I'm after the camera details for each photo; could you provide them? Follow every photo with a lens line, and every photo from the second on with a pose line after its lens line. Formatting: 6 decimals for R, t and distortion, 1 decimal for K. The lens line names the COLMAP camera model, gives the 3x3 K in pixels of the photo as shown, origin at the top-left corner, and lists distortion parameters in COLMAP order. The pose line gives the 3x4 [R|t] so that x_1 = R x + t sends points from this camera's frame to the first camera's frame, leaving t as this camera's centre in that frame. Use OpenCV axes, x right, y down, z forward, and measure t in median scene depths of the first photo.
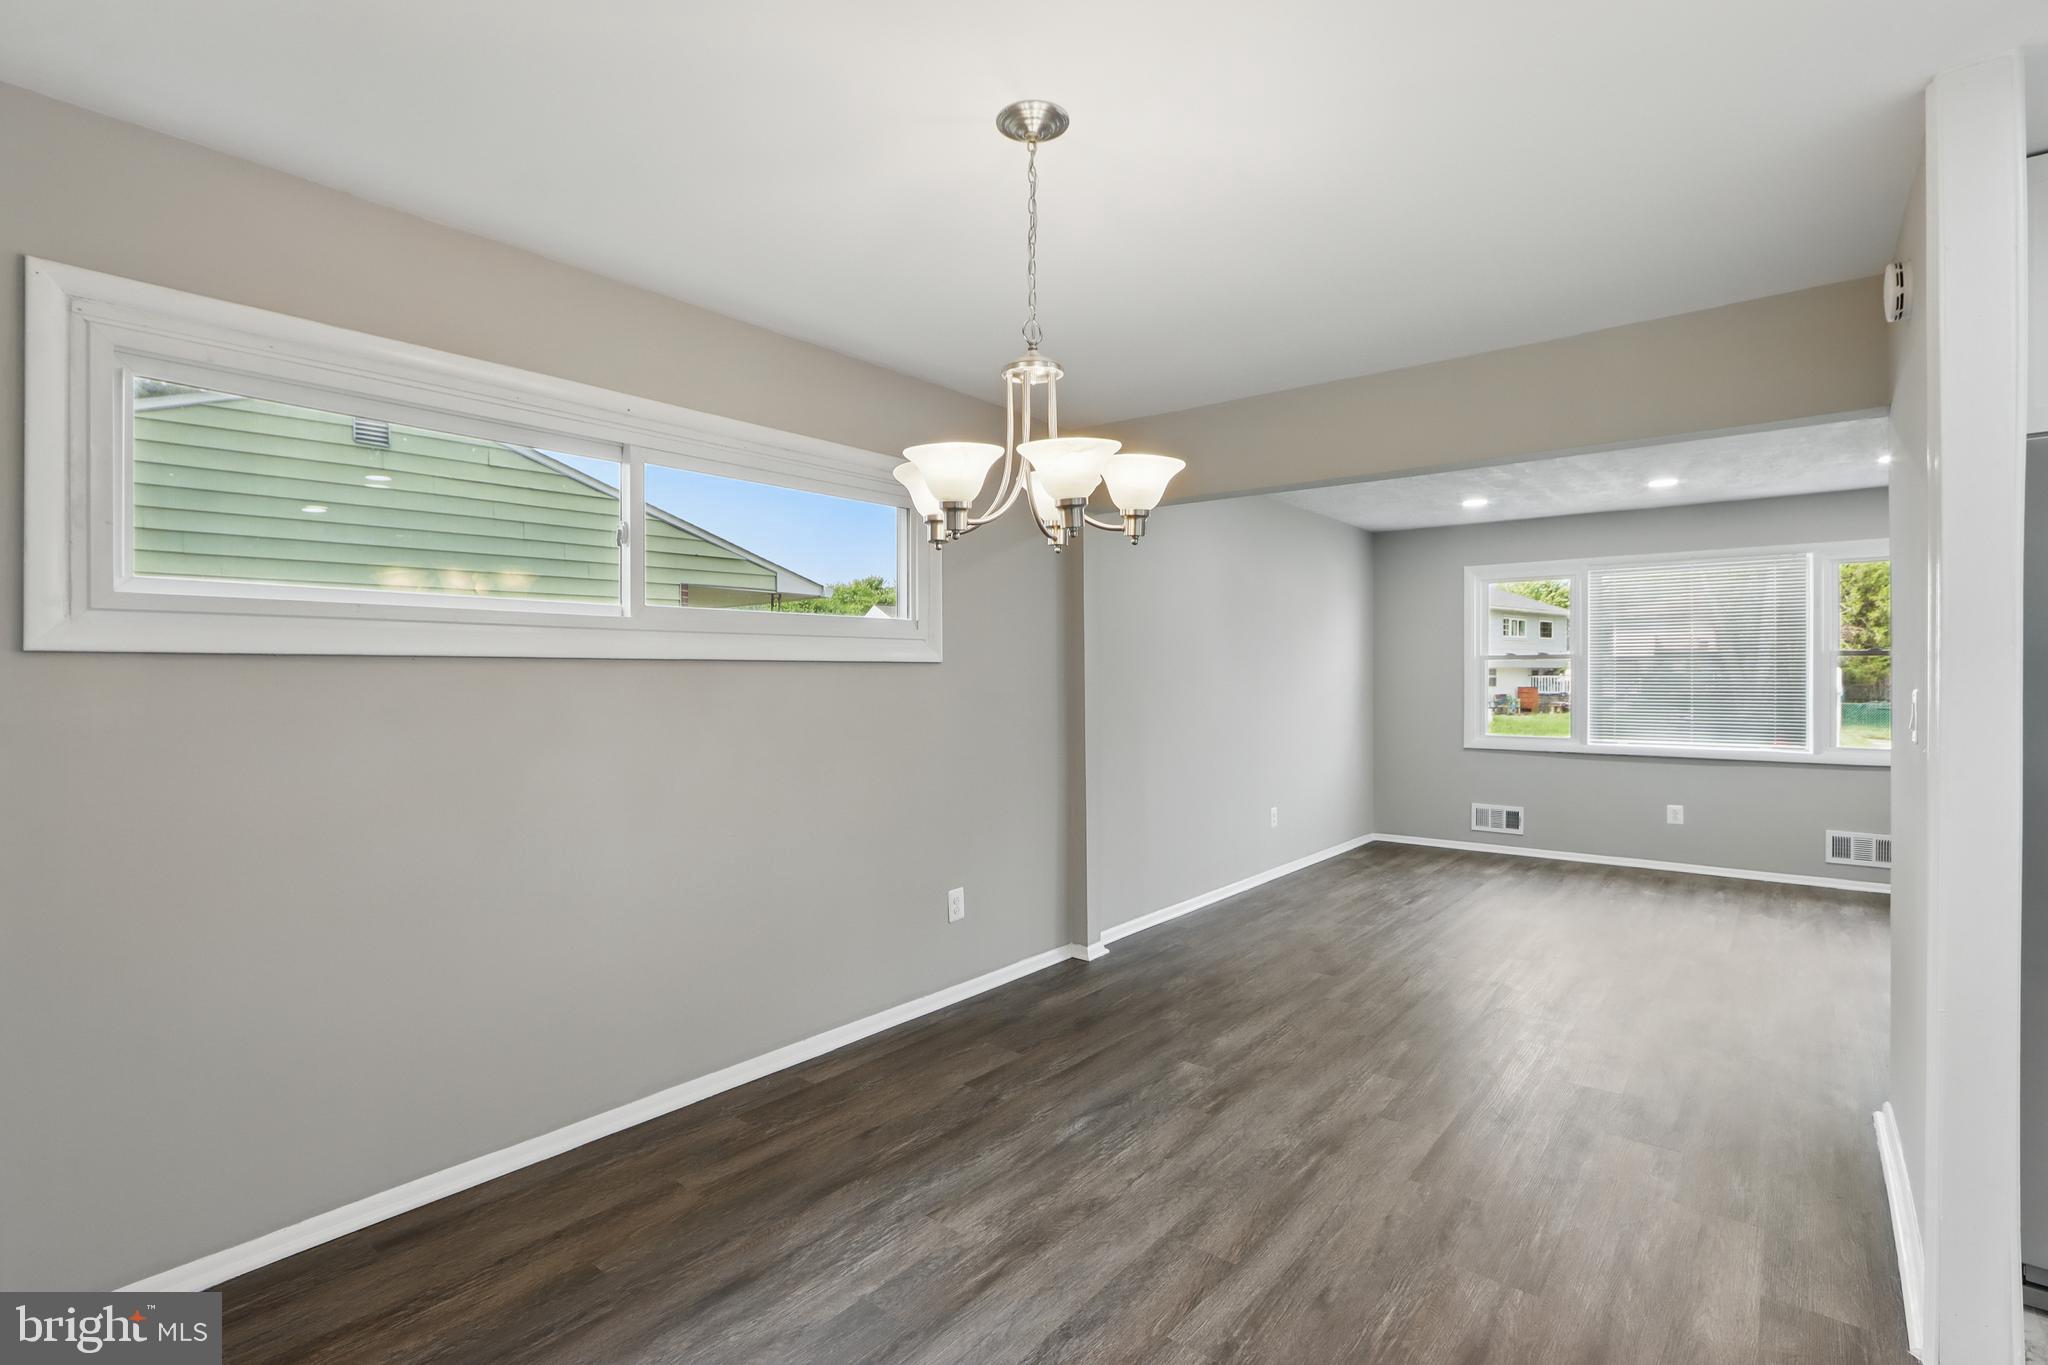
lens RADIAL K [[1000.3, 0, 980.3], [0, 1000.3, 670.9], [0, 0, 1]] dist [-0.025303, 0.004409]
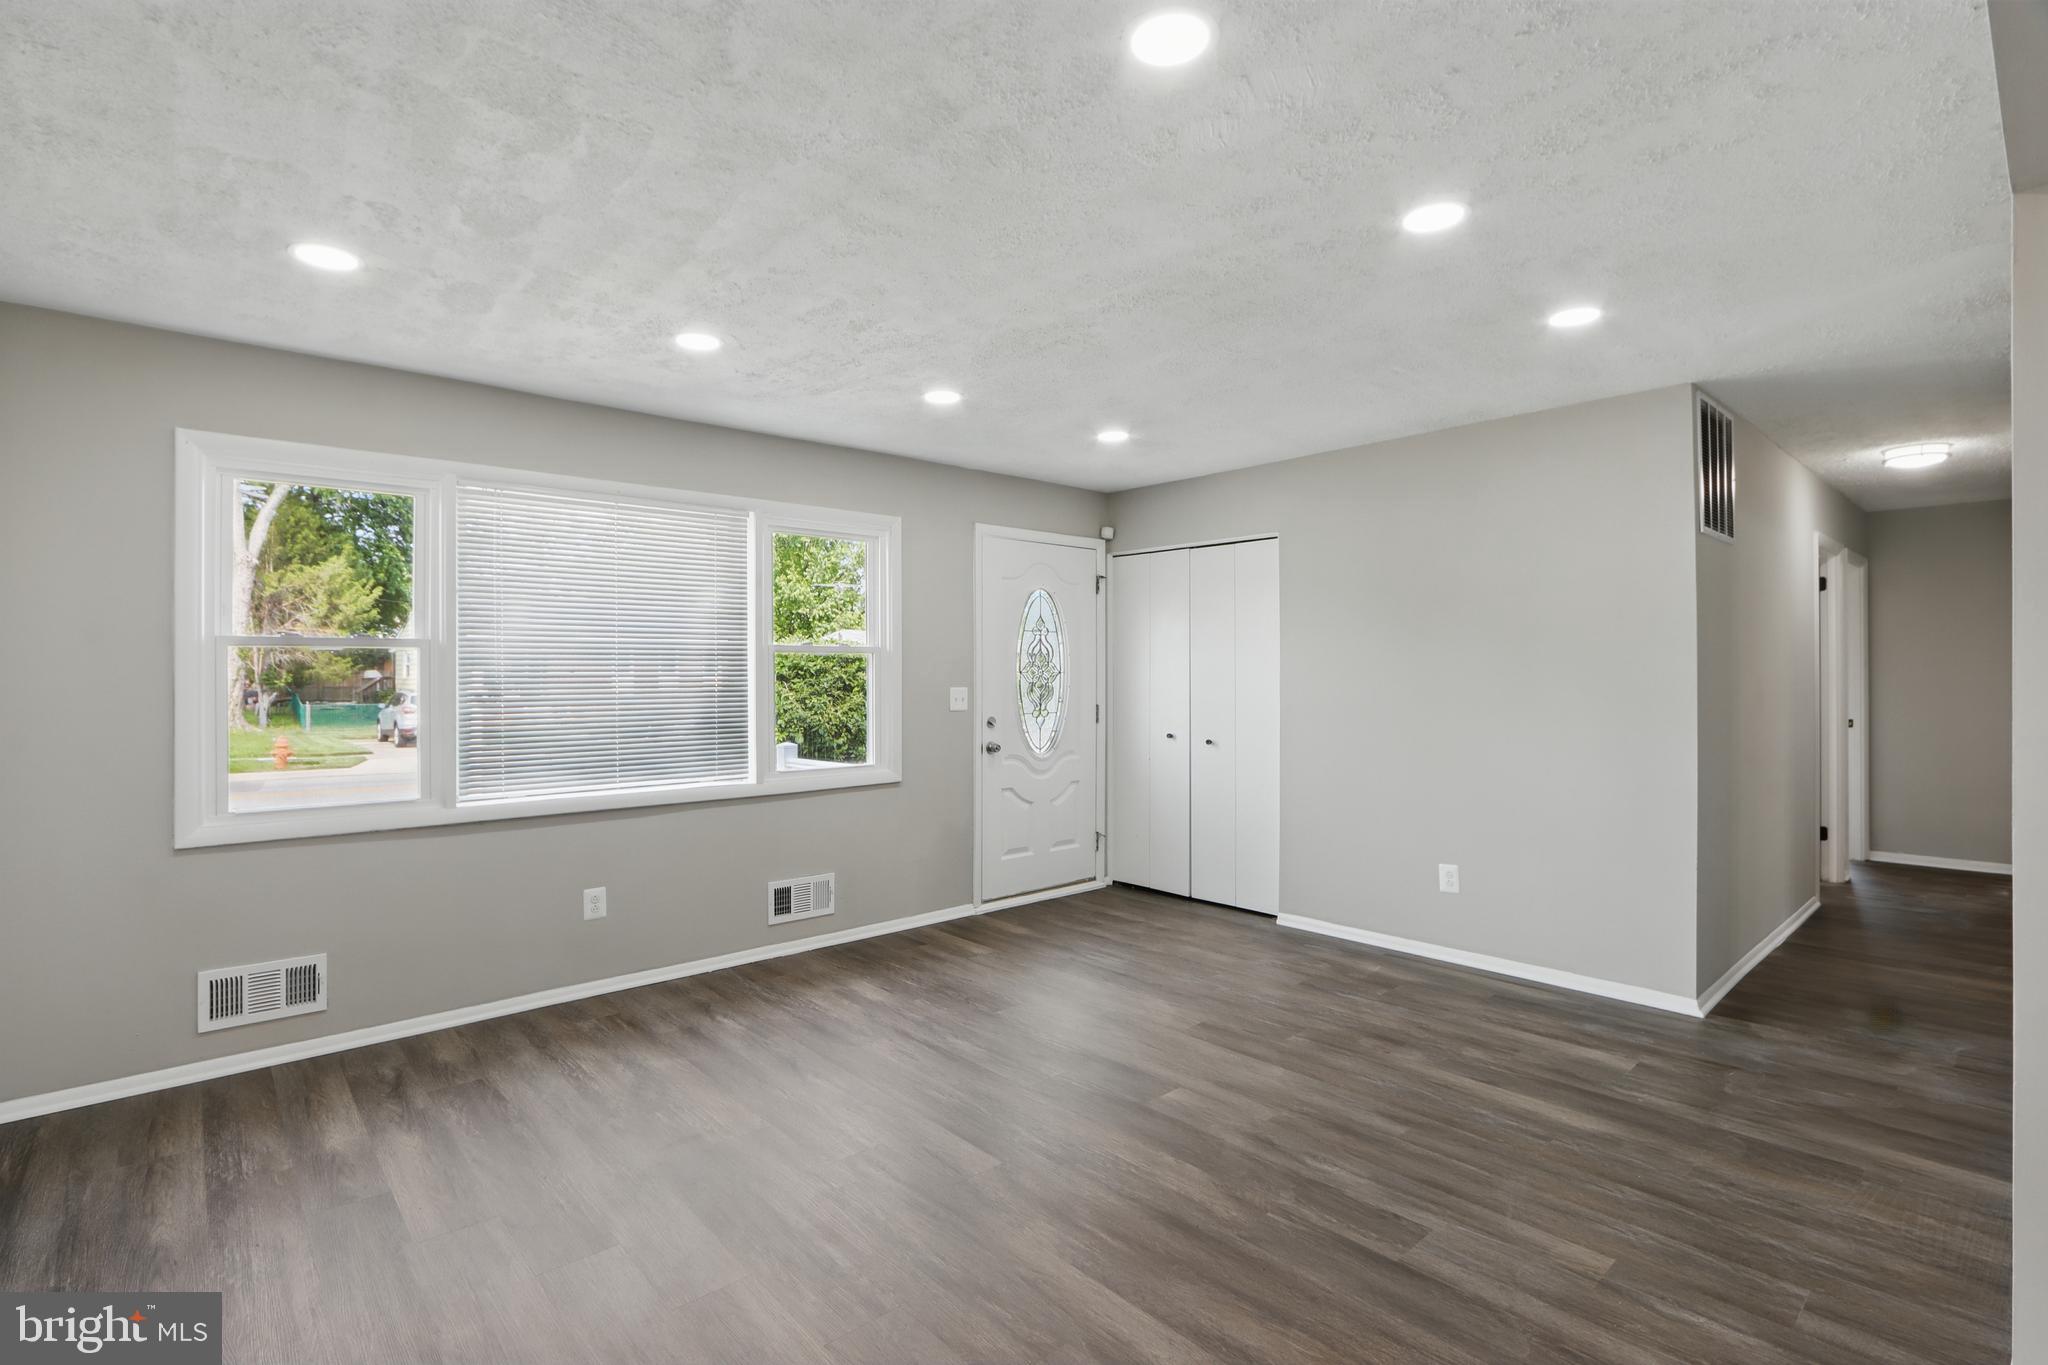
lens RADIAL K [[944.4, 0, 1028.0], [0, 944.4, 673.0], [0, 0, 1]] dist [-0.025205, 0.005921]
pose [[0.136972, 0.000739, 0.990575, 0.314905], [-0.001798, 0.999998, -0.000497, 0.001143], [-0.990573, -0.001713, 0.136973, 1.311440]]
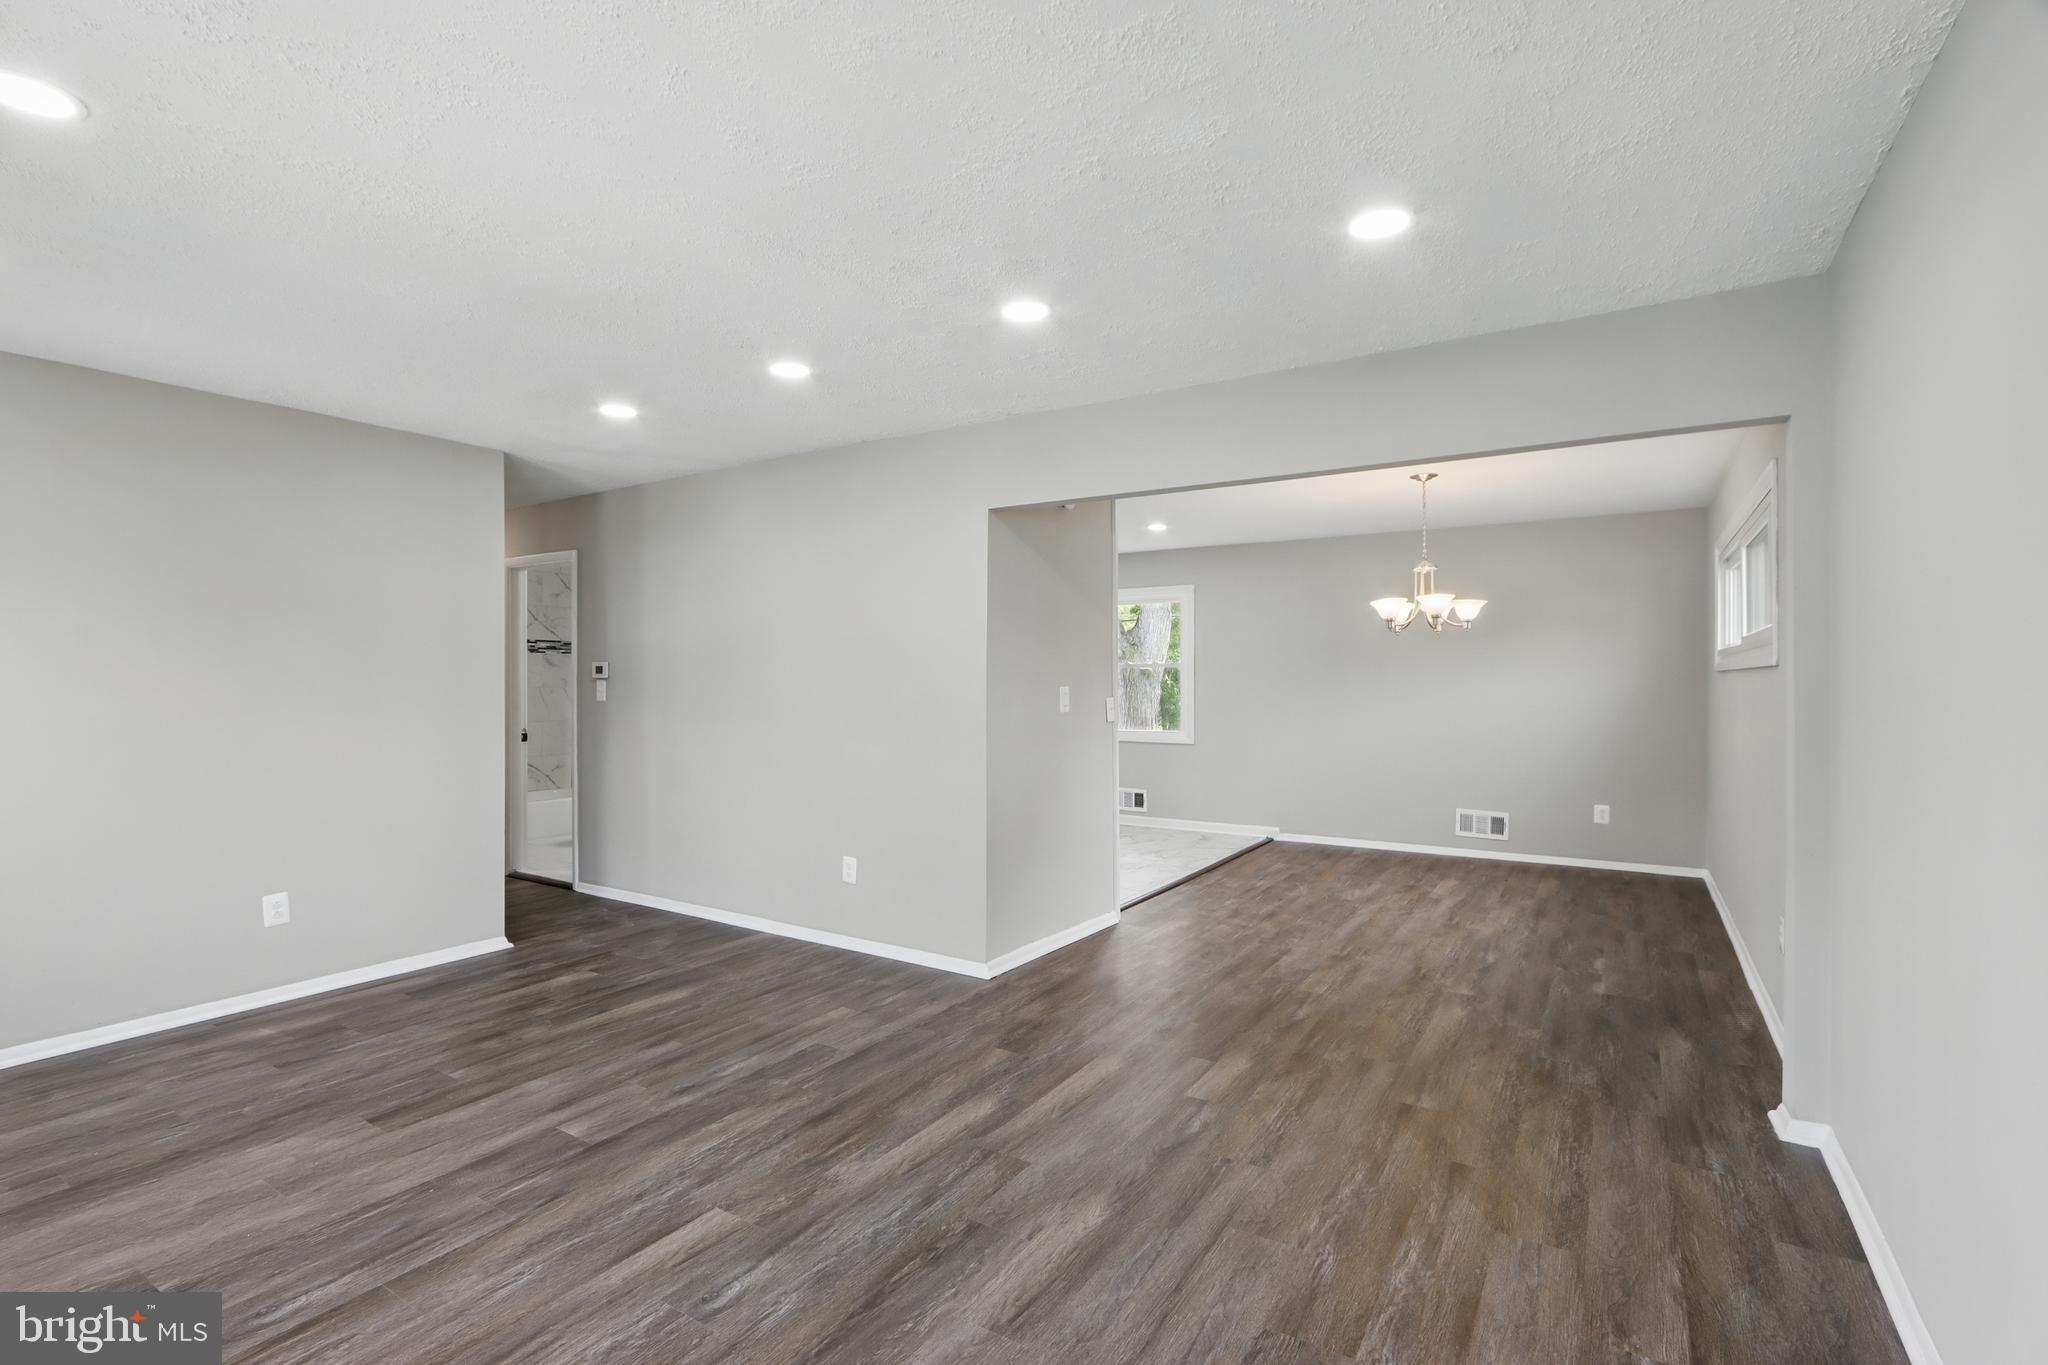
lens RADIAL K [[944.4, 0, 999.2], [0, 944.4, 673.7], [0, 0, 1]] dist [-0.025205, 0.005921]
pose [[-0.993529, 0.000305, -0.113580, 0.957756], [0.001390, 0.999954, -0.009476, 0.007870], [0.113572, -0.009572, -0.993484, 2.185077]]
